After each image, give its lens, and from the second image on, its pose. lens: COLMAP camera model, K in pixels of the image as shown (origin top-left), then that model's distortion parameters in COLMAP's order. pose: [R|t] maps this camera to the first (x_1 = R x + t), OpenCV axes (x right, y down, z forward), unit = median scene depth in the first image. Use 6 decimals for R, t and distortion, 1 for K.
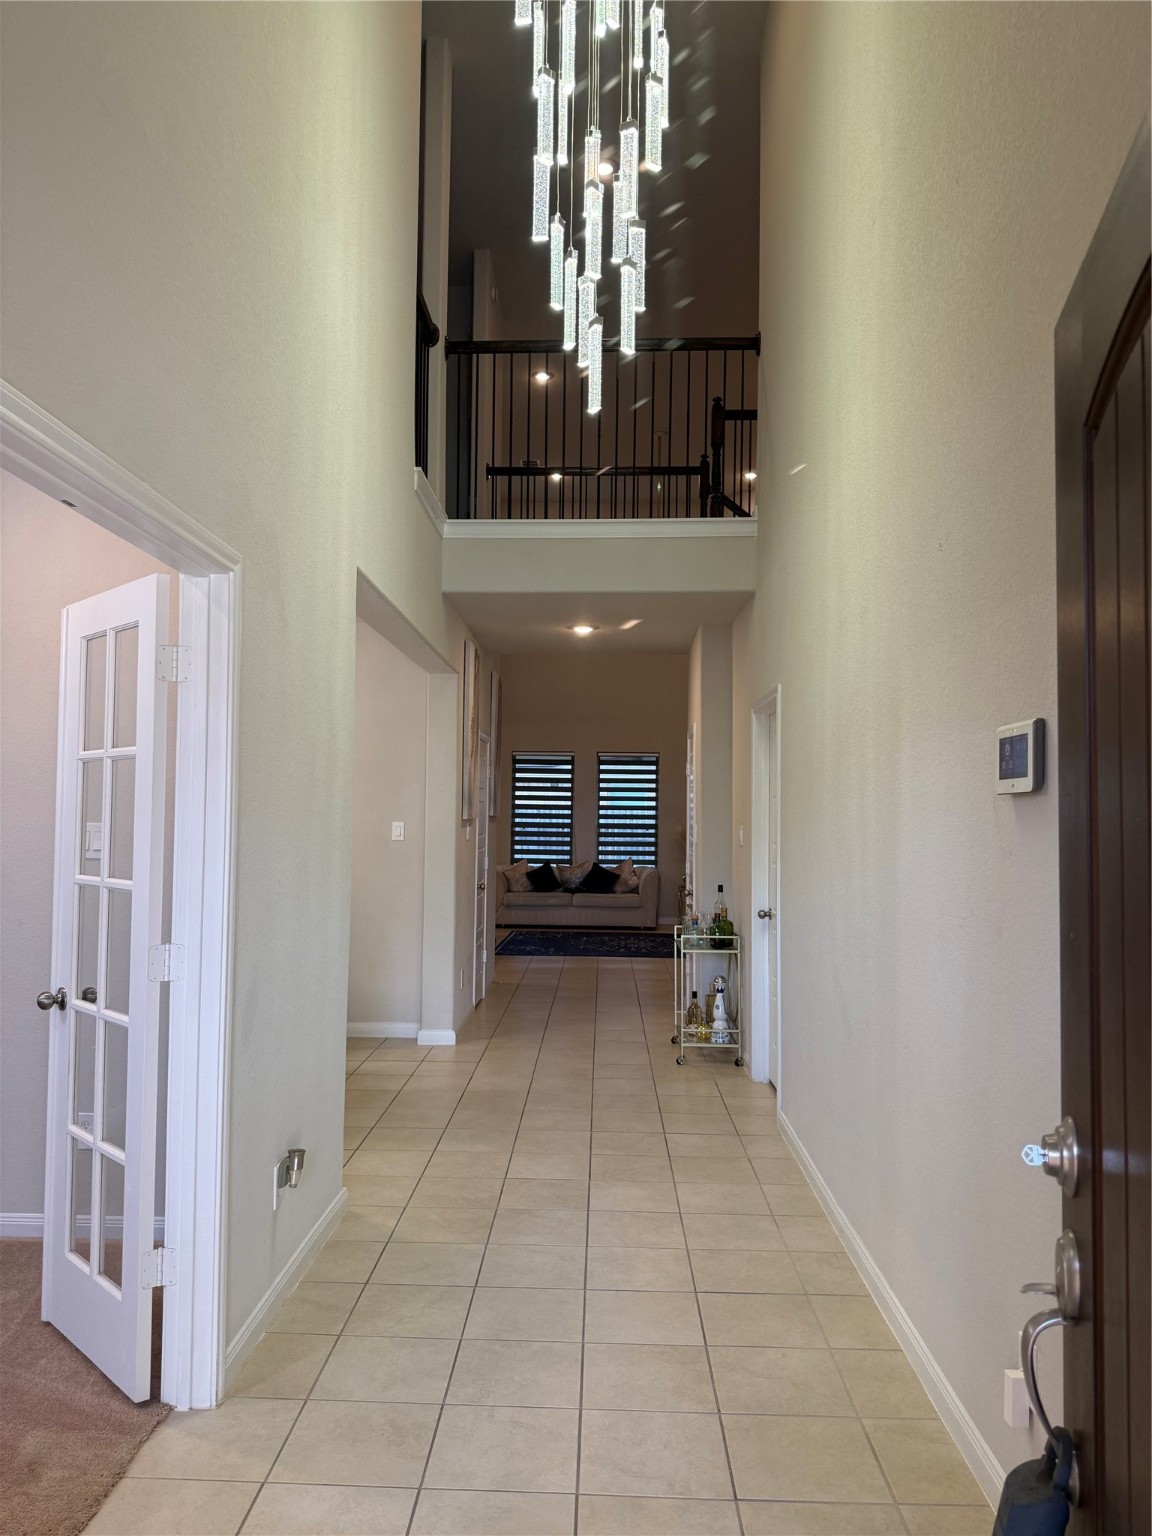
lens RADIAL K [[1083.0, 0, 576.0], [0, 1083.0, 768.0], [0, 0, 1]] dist [0.076842, -0.107154]
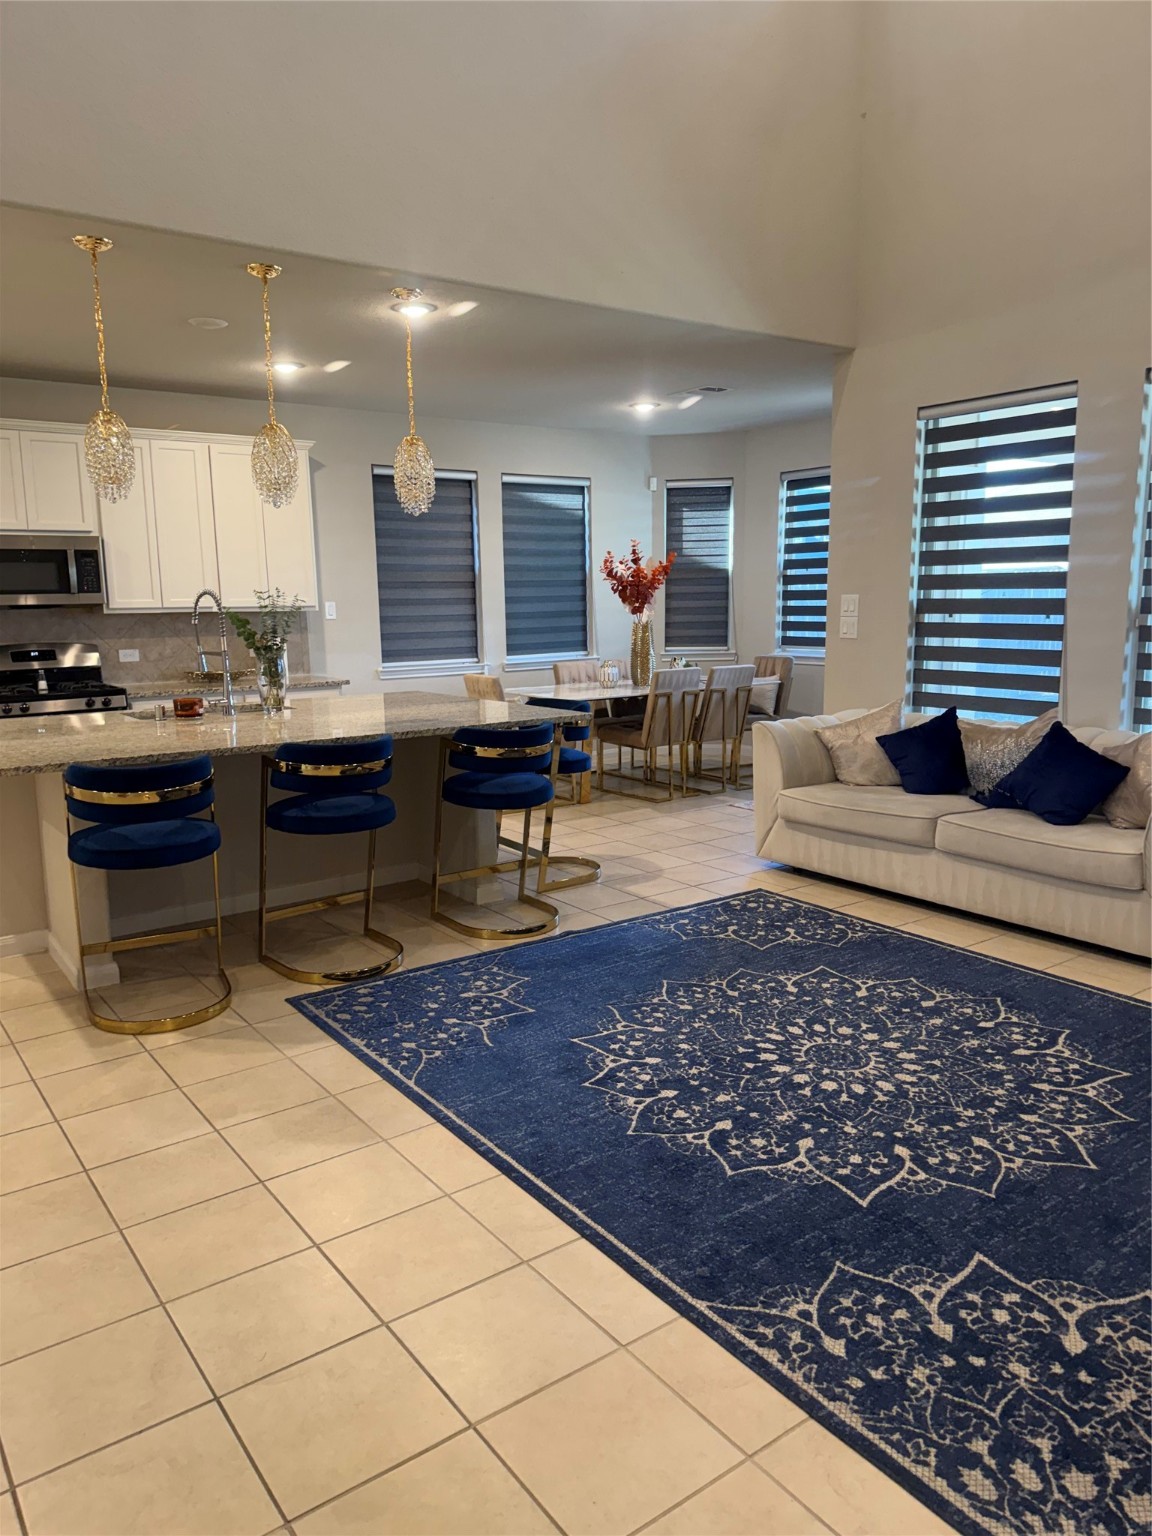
lens RADIAL K [[1079.6, 0, 573.3], [0, 1079.6, 776.0], [0, 0, 1]] dist [0.172452, -0.377175]
pose [[0.617867, 0.114242, -0.777939, 0.930817], [0.049816, 0.981713, 0.183732, 0.175187], [0.784703, -0.152276, 0.600877, 3.440443]]
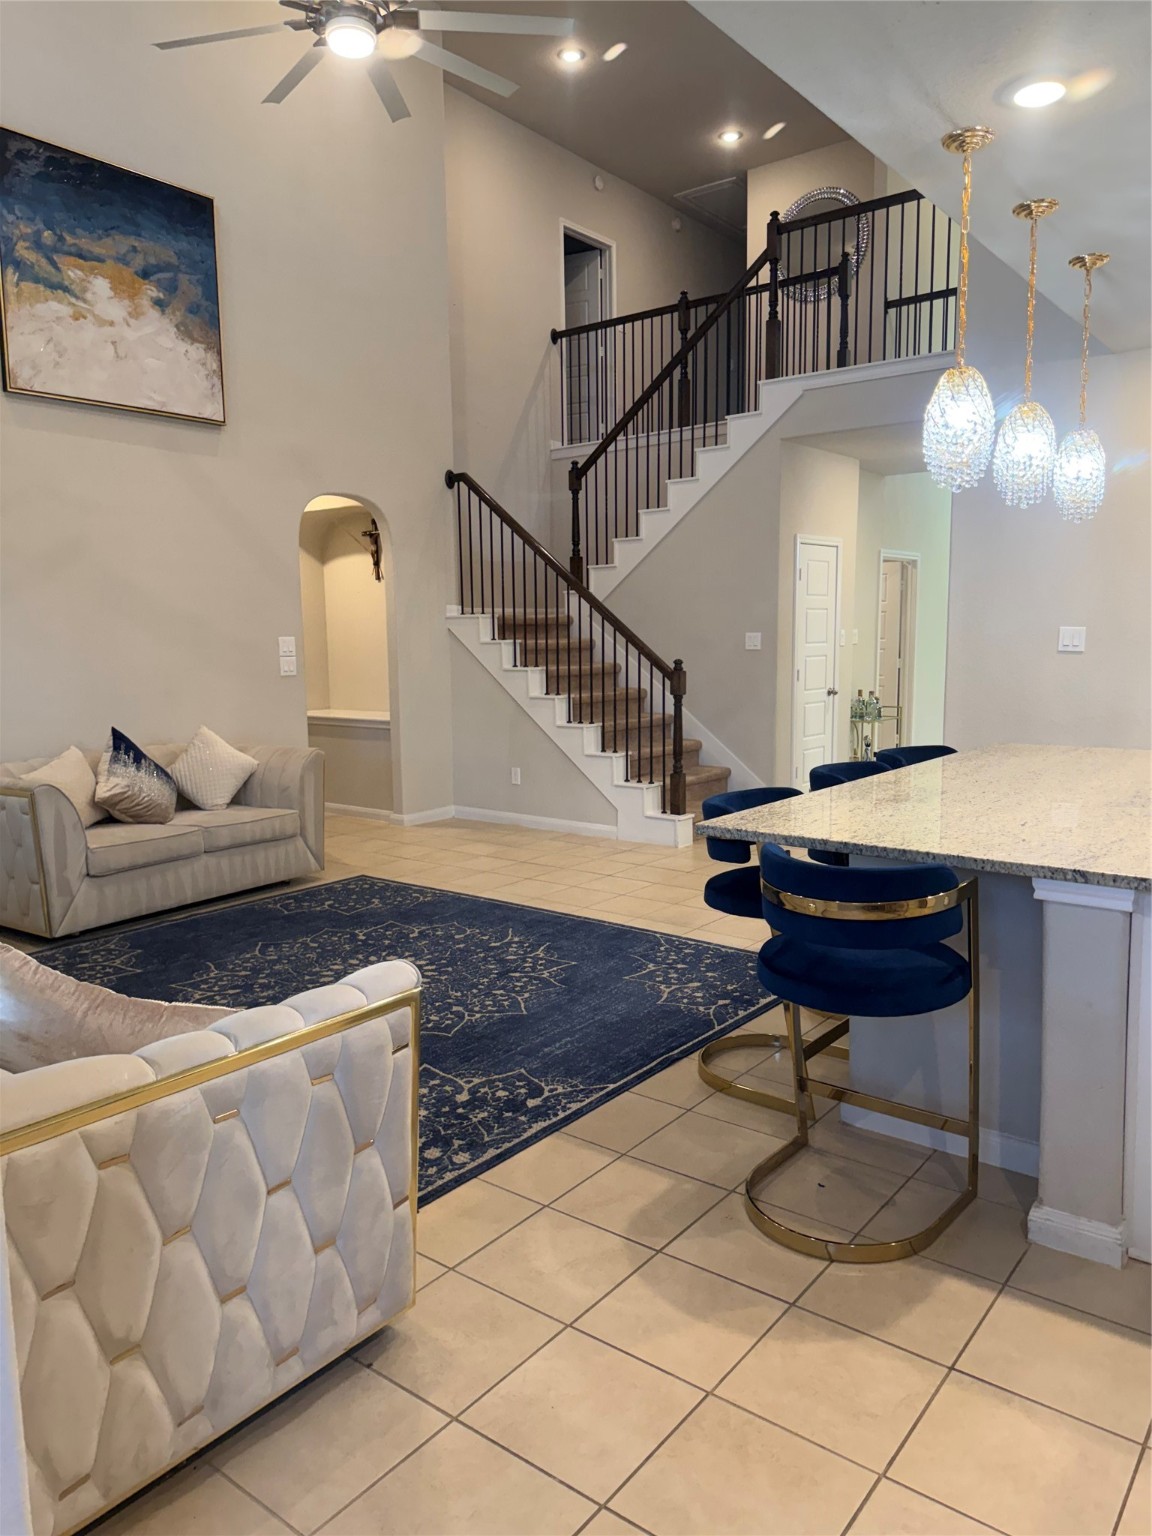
lens RADIAL K [[1083.0, 0, 576.0], [0, 1083.0, 768.0], [0, 0, 1]] dist [0.076842, -0.107154]
pose [[-0.806837, -0.072598, 0.586297, -0.911093], [-0.019386, 0.995140, 0.096544, 0.245705], [-0.590456, 0.066530, -0.804323, 5.407023]]
